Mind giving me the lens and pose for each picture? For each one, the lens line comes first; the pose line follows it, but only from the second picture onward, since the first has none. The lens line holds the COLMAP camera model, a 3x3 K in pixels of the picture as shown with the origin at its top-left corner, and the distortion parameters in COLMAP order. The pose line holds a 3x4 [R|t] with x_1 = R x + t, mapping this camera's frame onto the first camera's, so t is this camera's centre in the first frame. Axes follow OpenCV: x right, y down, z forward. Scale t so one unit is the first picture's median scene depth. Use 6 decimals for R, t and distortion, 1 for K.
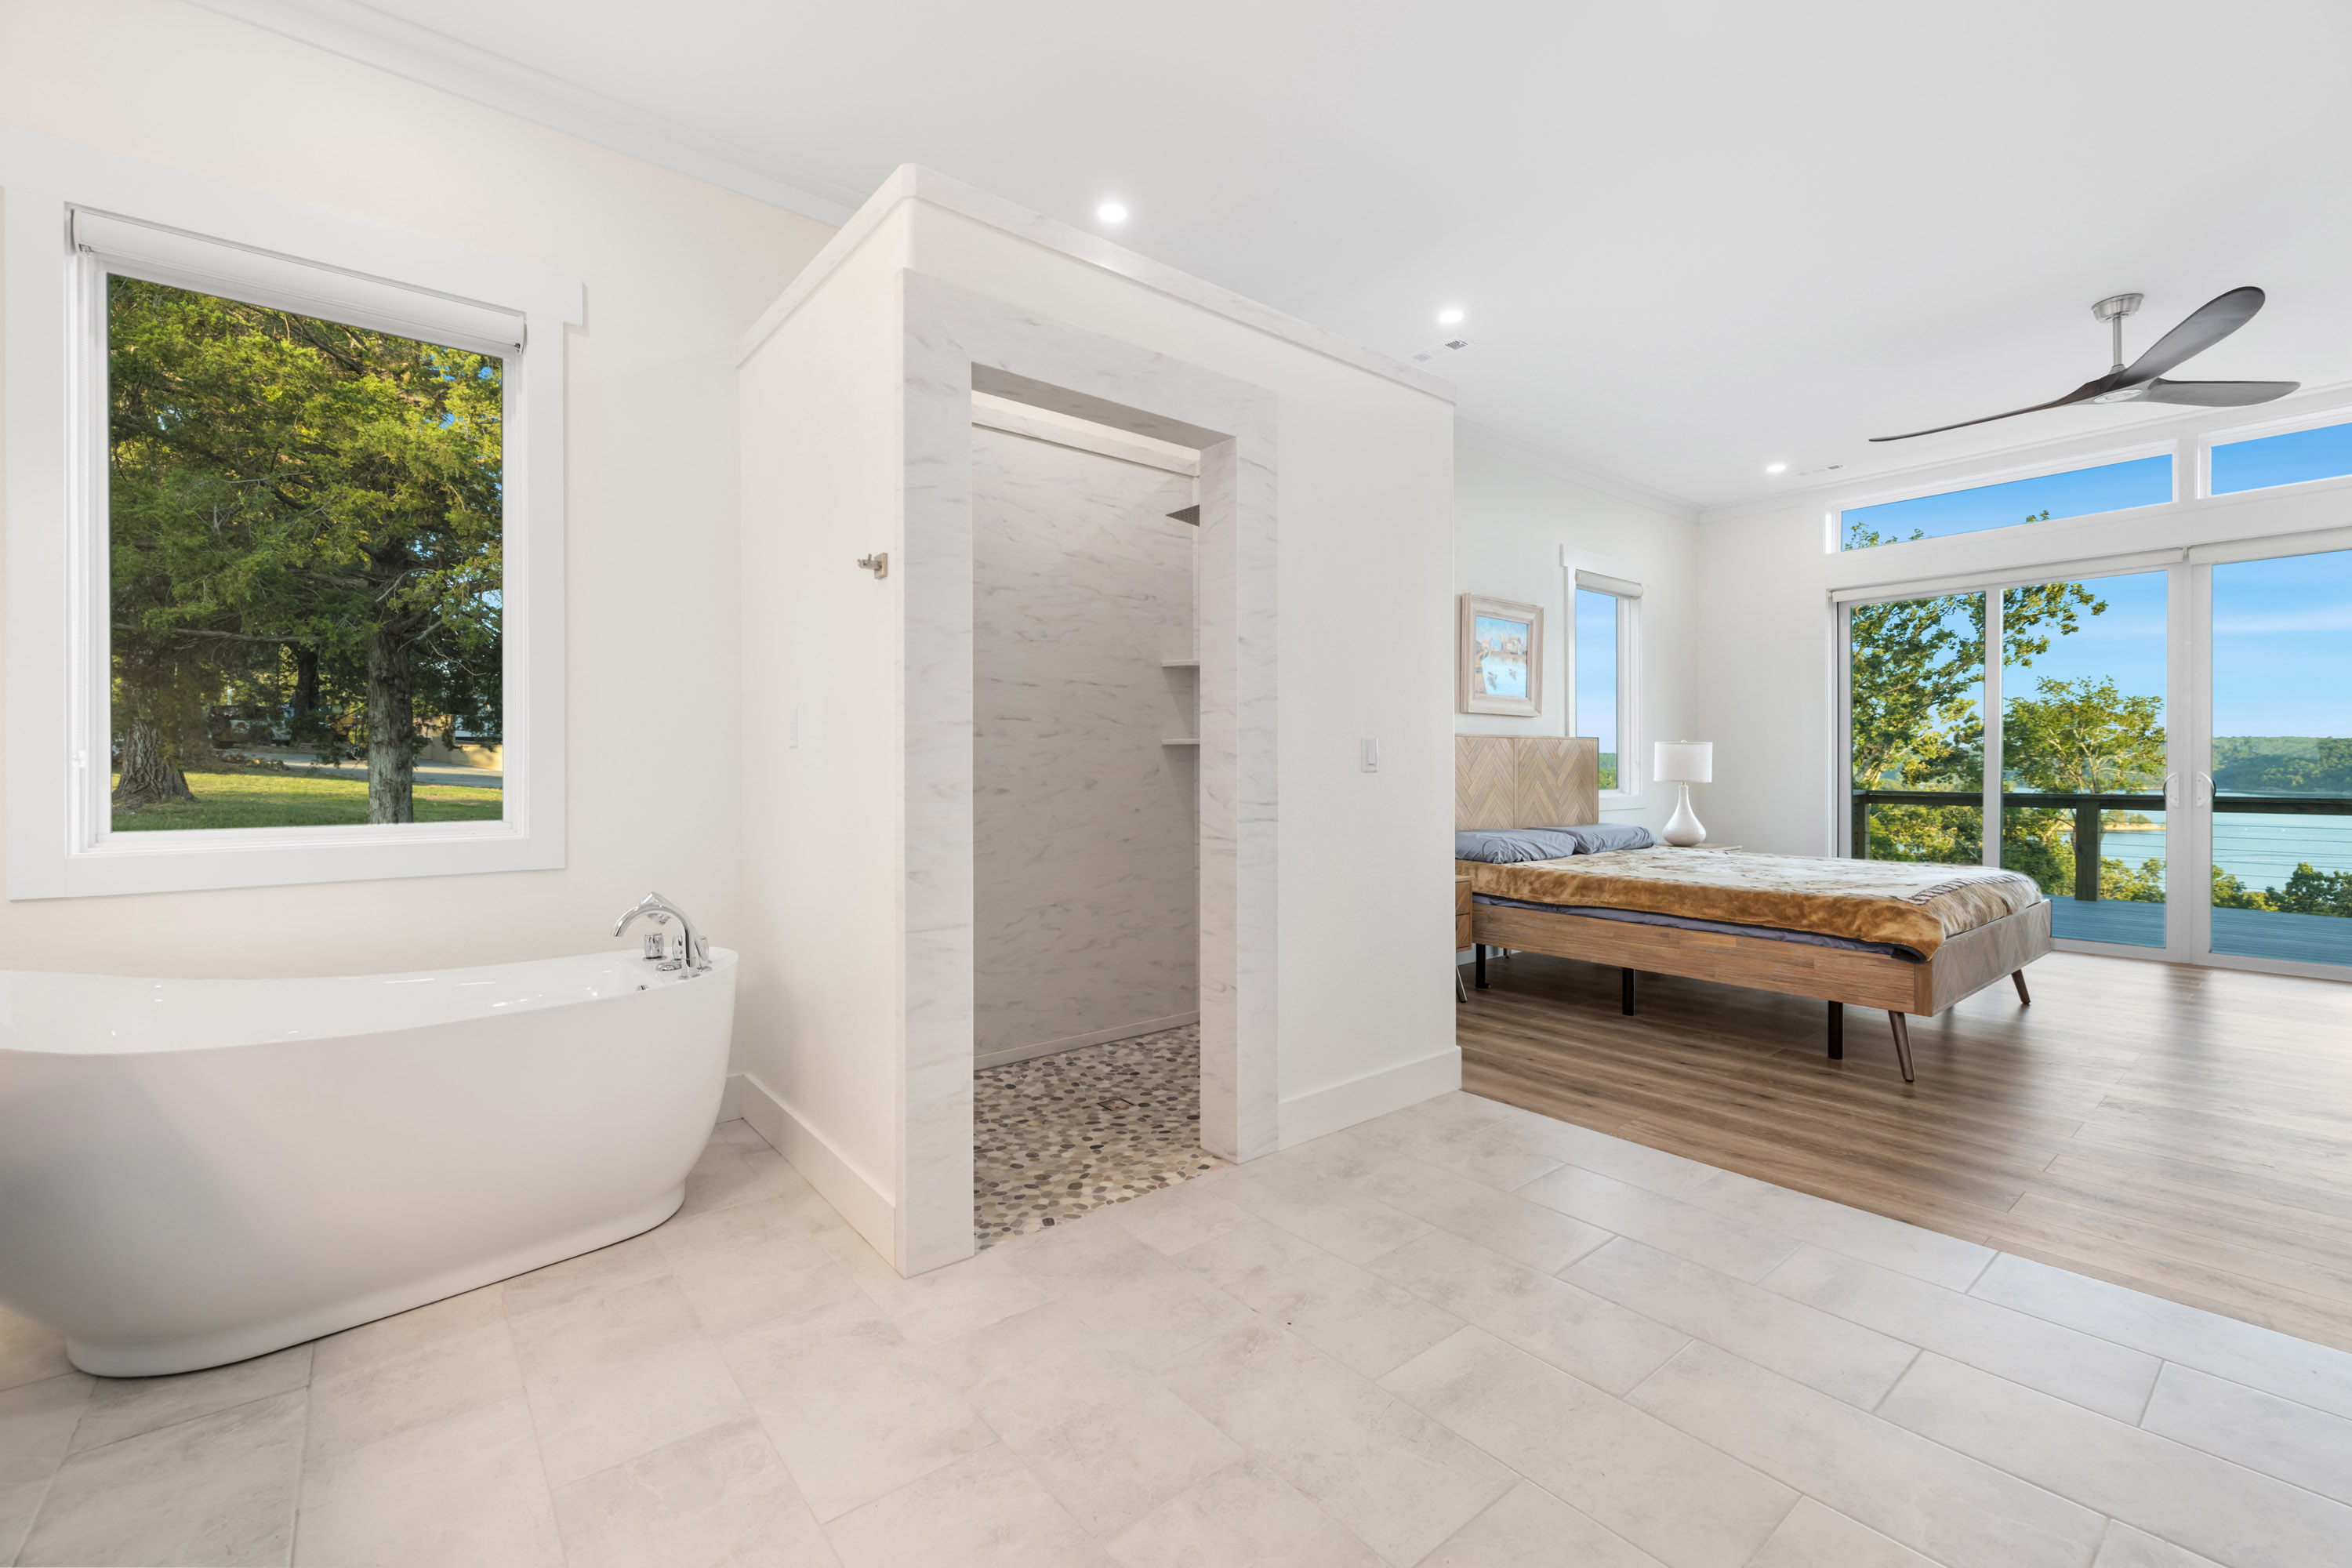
lens RADIAL K [[988.6, 0, 1160.3], [0, 988.6, 753.2], [0, 0, 1]] dist [0.000083, 0.000015]
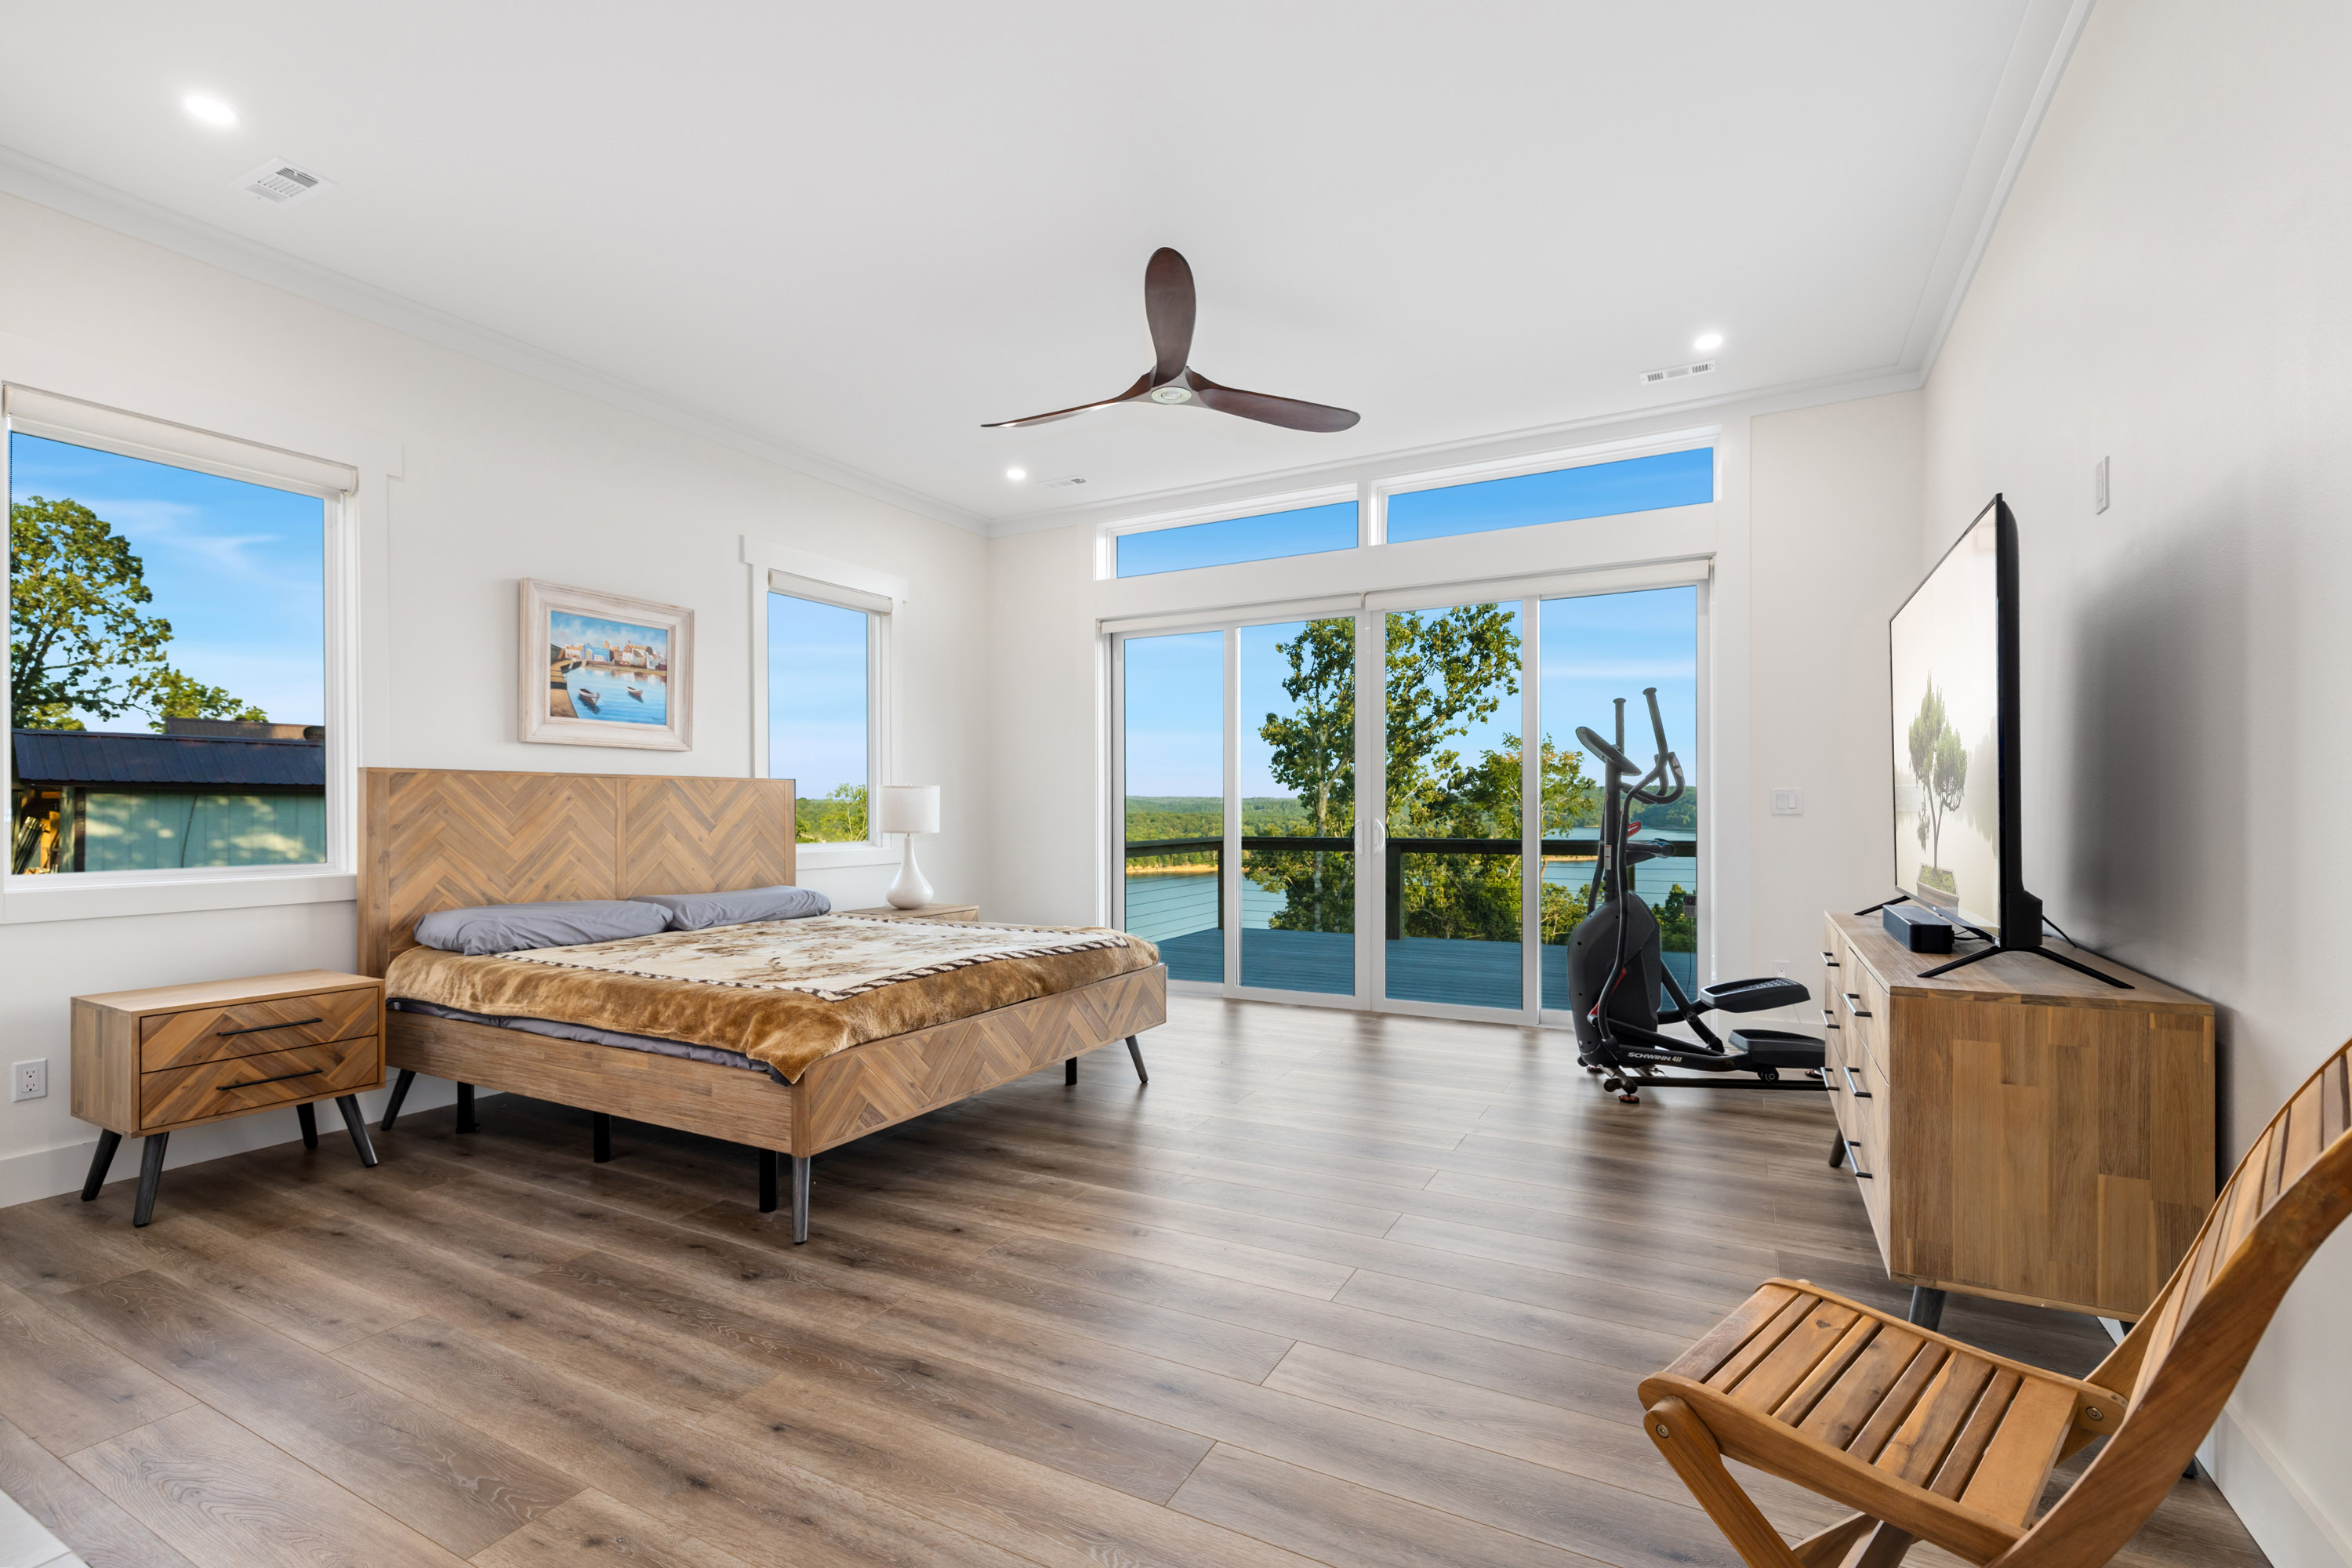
lens RADIAL K [[1039.2, 0, 1195.5], [0, 1039.2, 783.4], [0, 0, 1]] dist [0.002315, 0.000163]
pose [[0.919590, 0.008676, 0.392784, 0.459771], [-0.004027, 0.999912, -0.012659, -0.002845], [-0.392859, 0.010060, 0.919544, 0.103711]]
